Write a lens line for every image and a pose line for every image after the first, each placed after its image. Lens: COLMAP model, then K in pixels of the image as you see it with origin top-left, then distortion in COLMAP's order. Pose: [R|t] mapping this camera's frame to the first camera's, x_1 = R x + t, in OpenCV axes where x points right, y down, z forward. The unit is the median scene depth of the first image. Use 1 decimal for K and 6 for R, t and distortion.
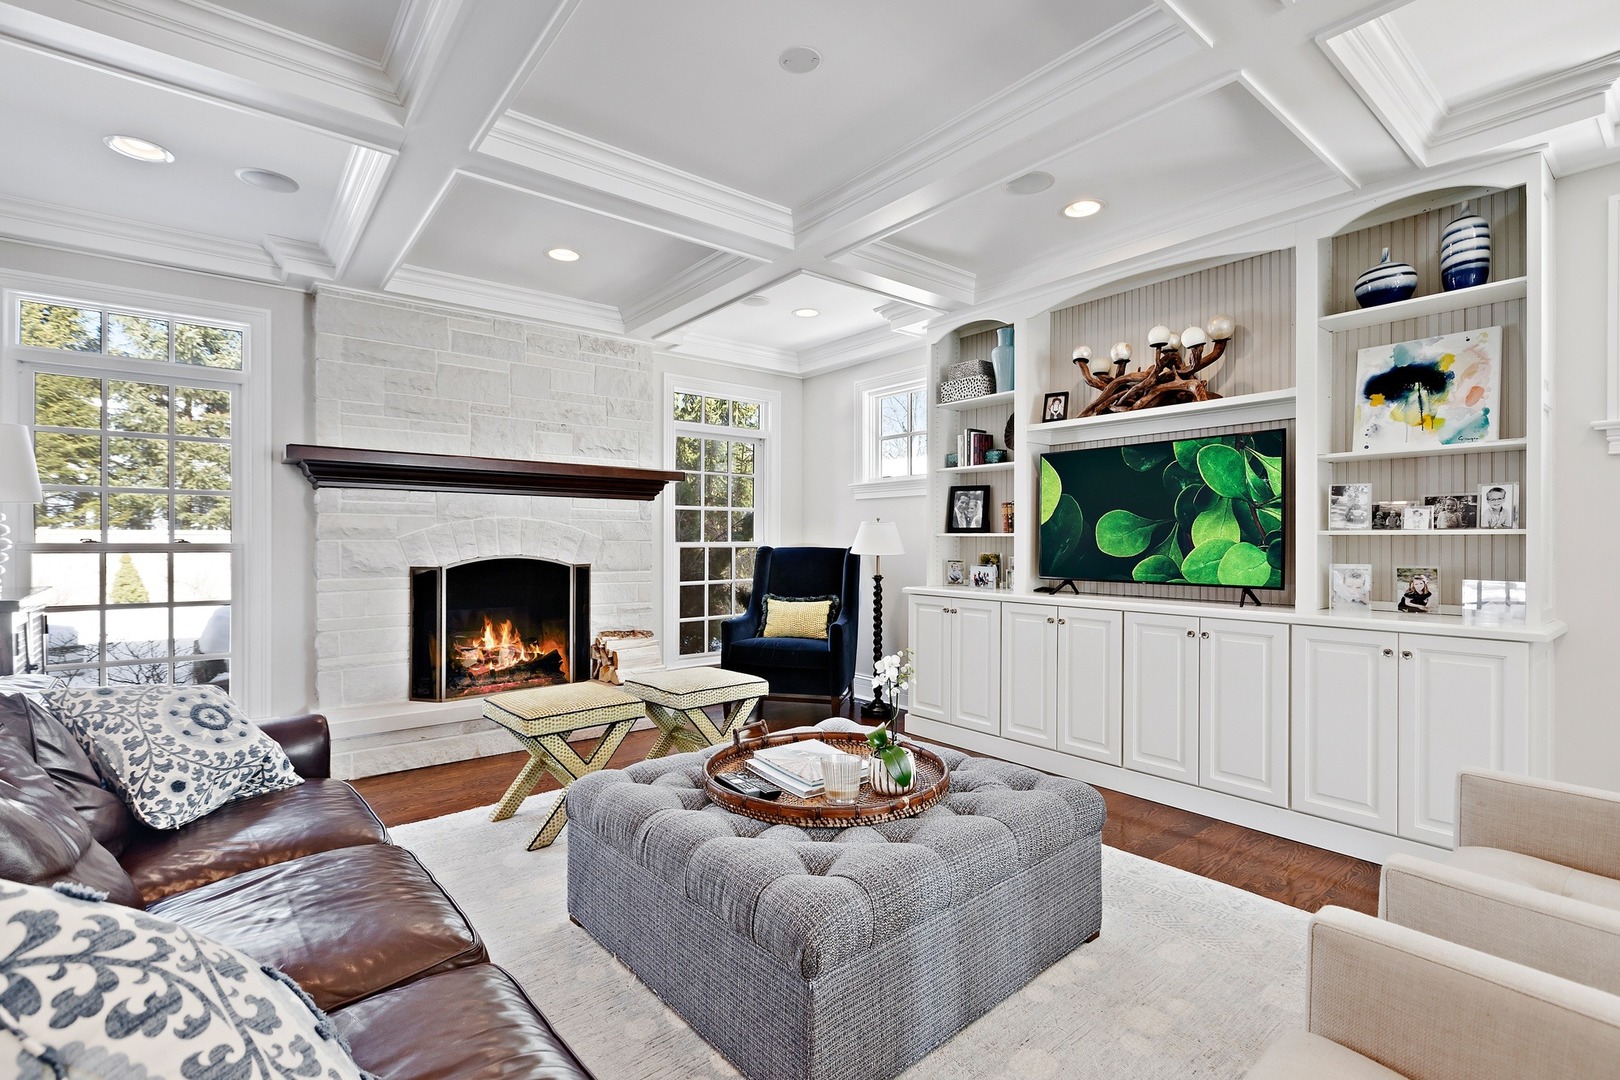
lens RADIAL K [[743.1, 0, 810.3], [0, 743.1, 533.7], [0, 0, 1]] dist [-0.001066, -0.000676]
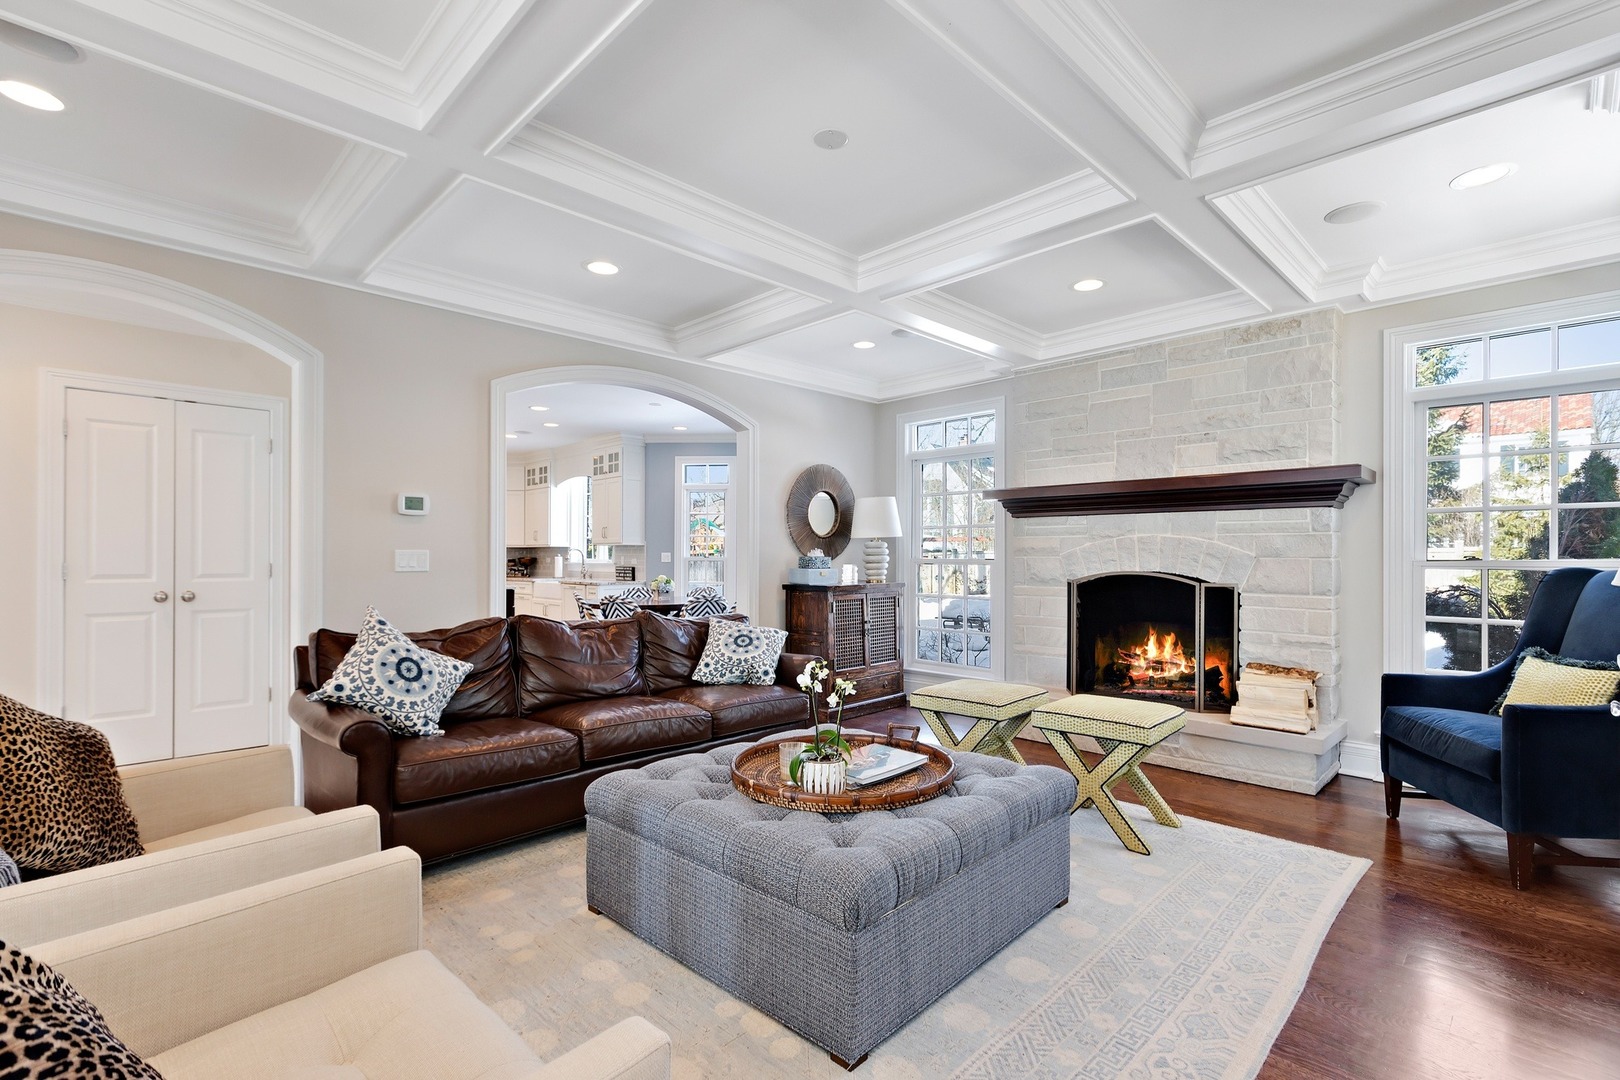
lens RADIAL K [[732.5, 0, 810.0], [0, 732.5, 540.0], [0, 0, 1]] dist [-0.000394, -0.000042]
pose [[0.100510, -0.023286, -0.994663, 0.585946], [0.007179, 0.999717, -0.022679, 0.005080], [0.994910, -0.004861, 0.100649, 0.451431]]
